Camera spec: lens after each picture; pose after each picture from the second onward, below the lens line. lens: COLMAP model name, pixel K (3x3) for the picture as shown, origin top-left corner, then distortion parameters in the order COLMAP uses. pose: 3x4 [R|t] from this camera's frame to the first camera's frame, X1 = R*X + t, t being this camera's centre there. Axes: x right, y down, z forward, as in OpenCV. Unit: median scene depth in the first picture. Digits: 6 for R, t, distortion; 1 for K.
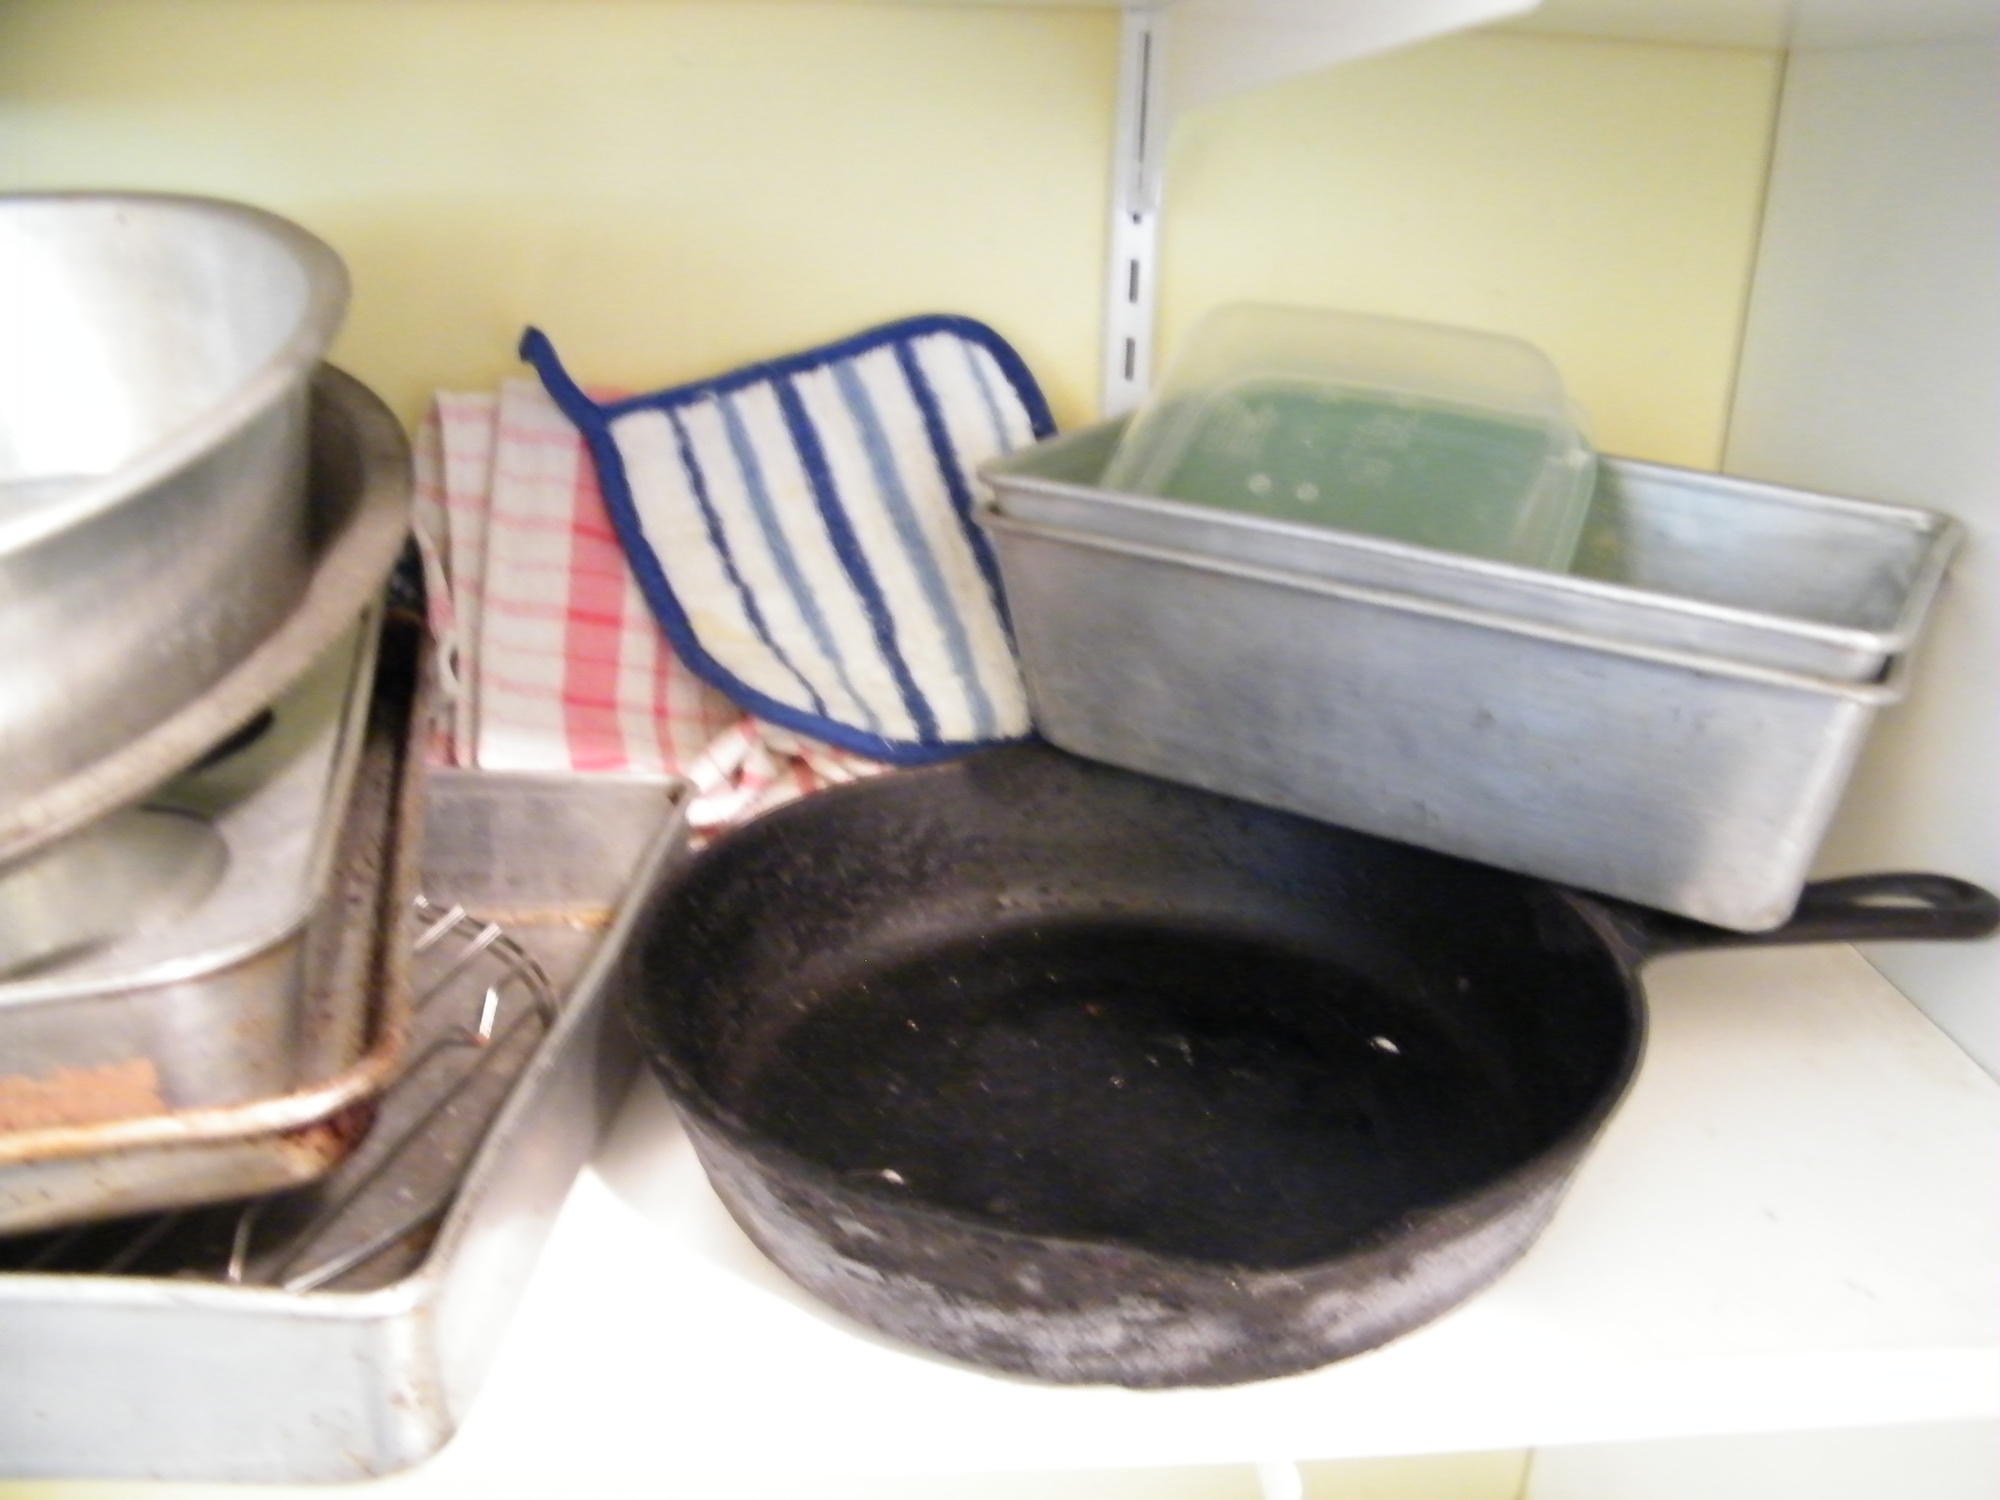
lens RADIAL K [[1718.7, 0, 1073.3], [0, 1718.7, 753.7], [0, 0, 1]] dist [-0.184891, 0.167675]
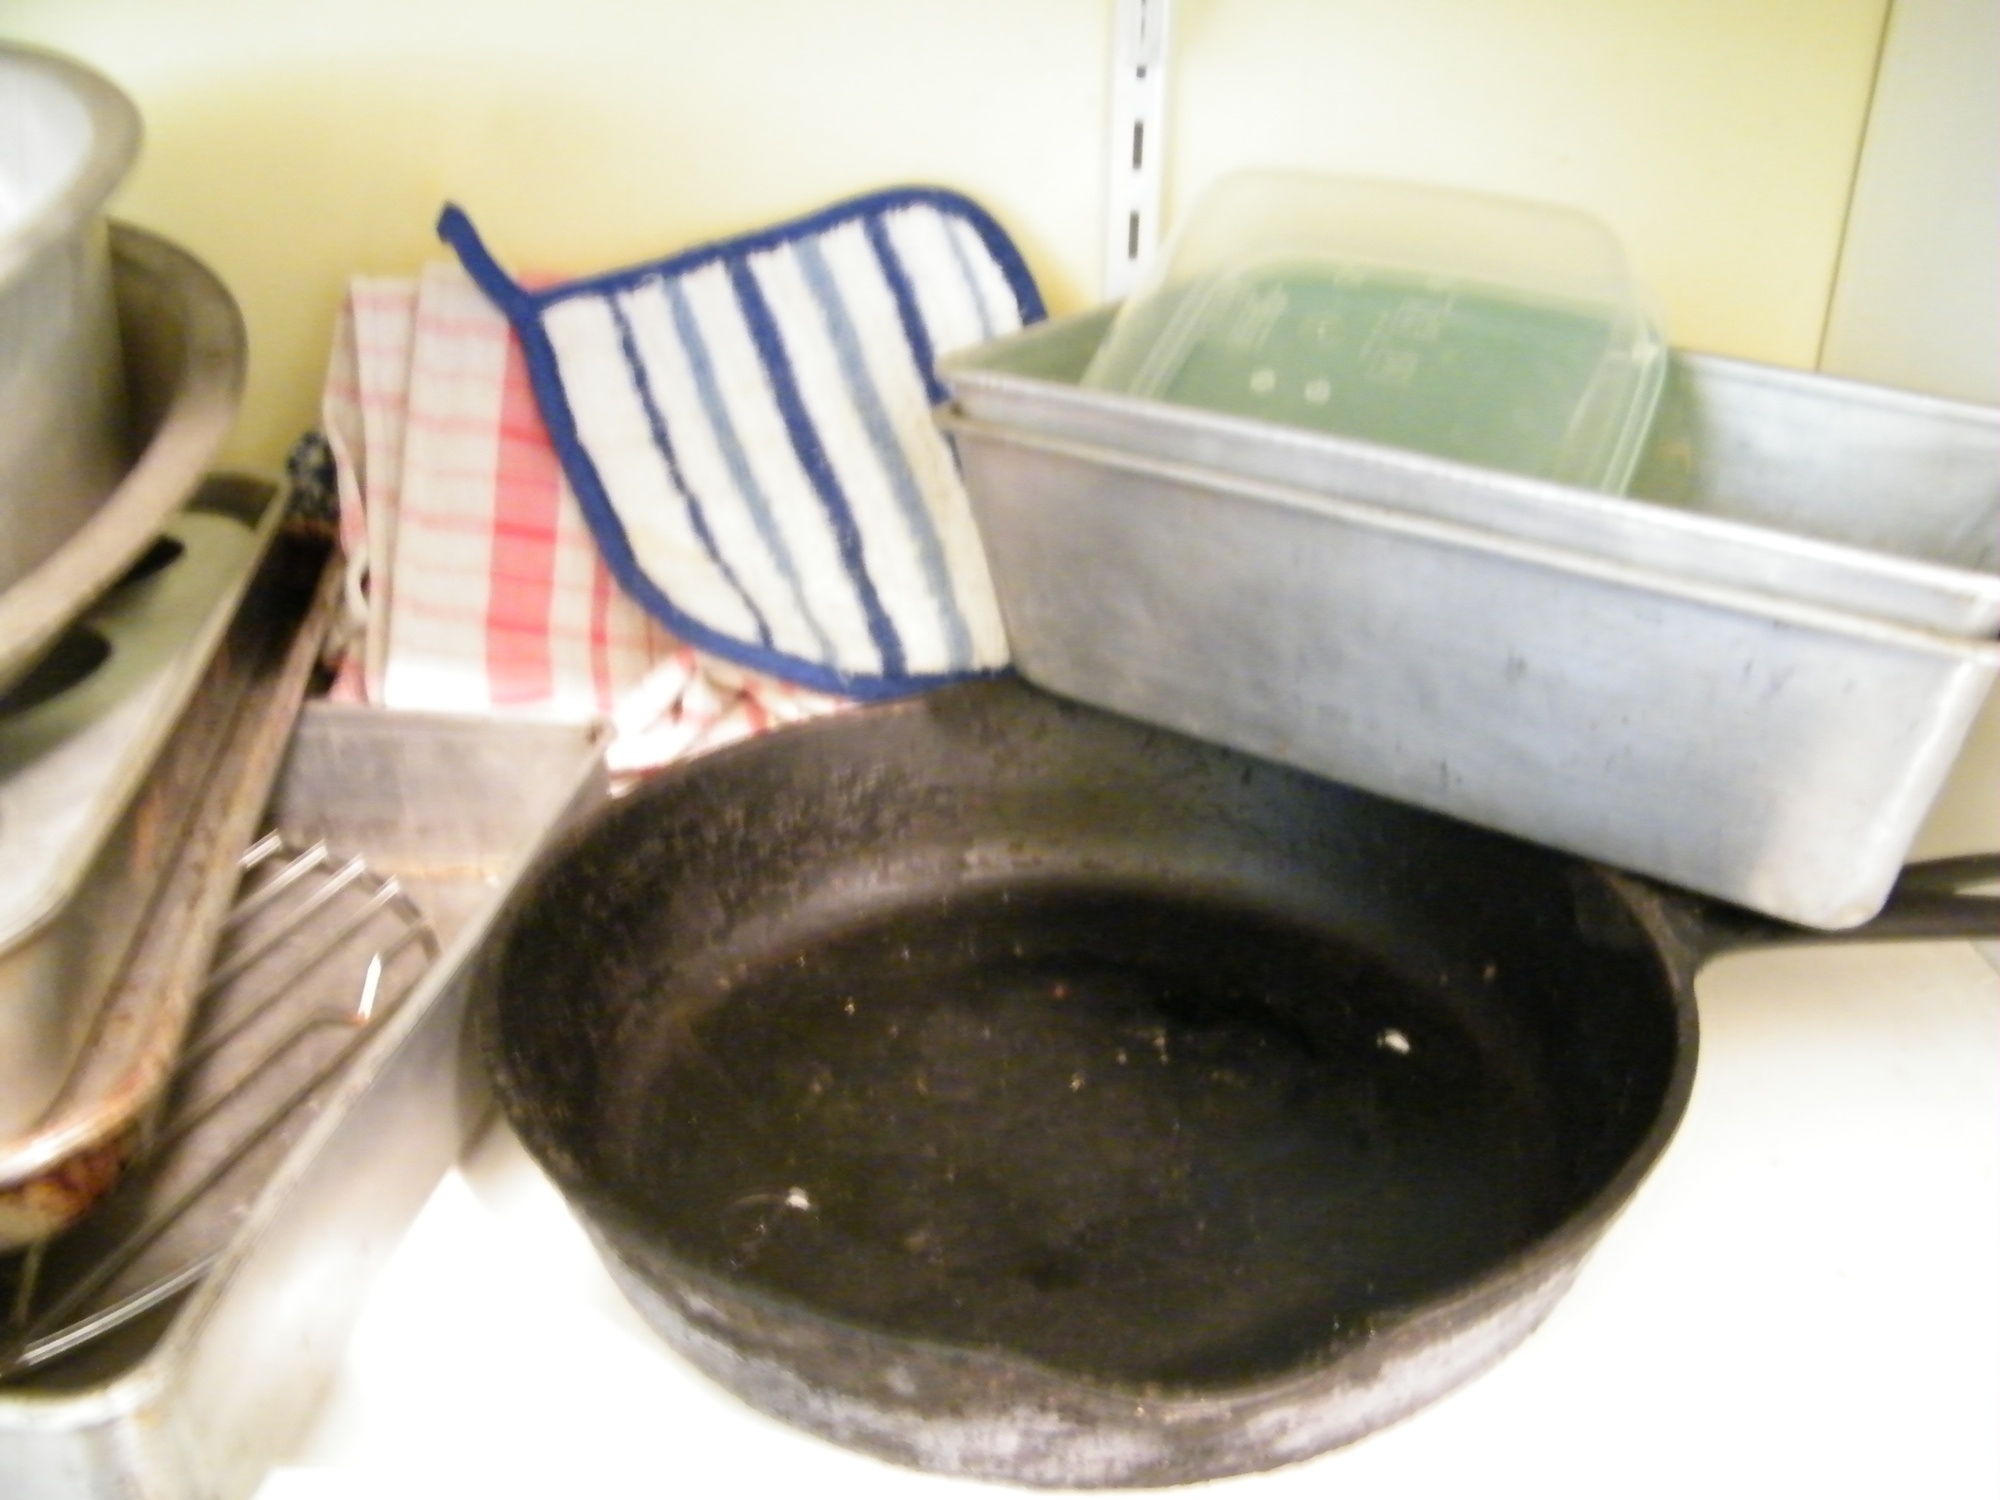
lens RADIAL K [[1718.7, 0, 1073.3], [0, 1718.7, 753.7], [0, 0, 1]] dist [-0.184891, 0.167675]
pose [[0.998636, 0.012648, -0.050659, 0.058462], [-0.009287, 0.997773, 0.066045, -0.027368], [0.051382, -0.065484, 0.996530, 0.136144]]
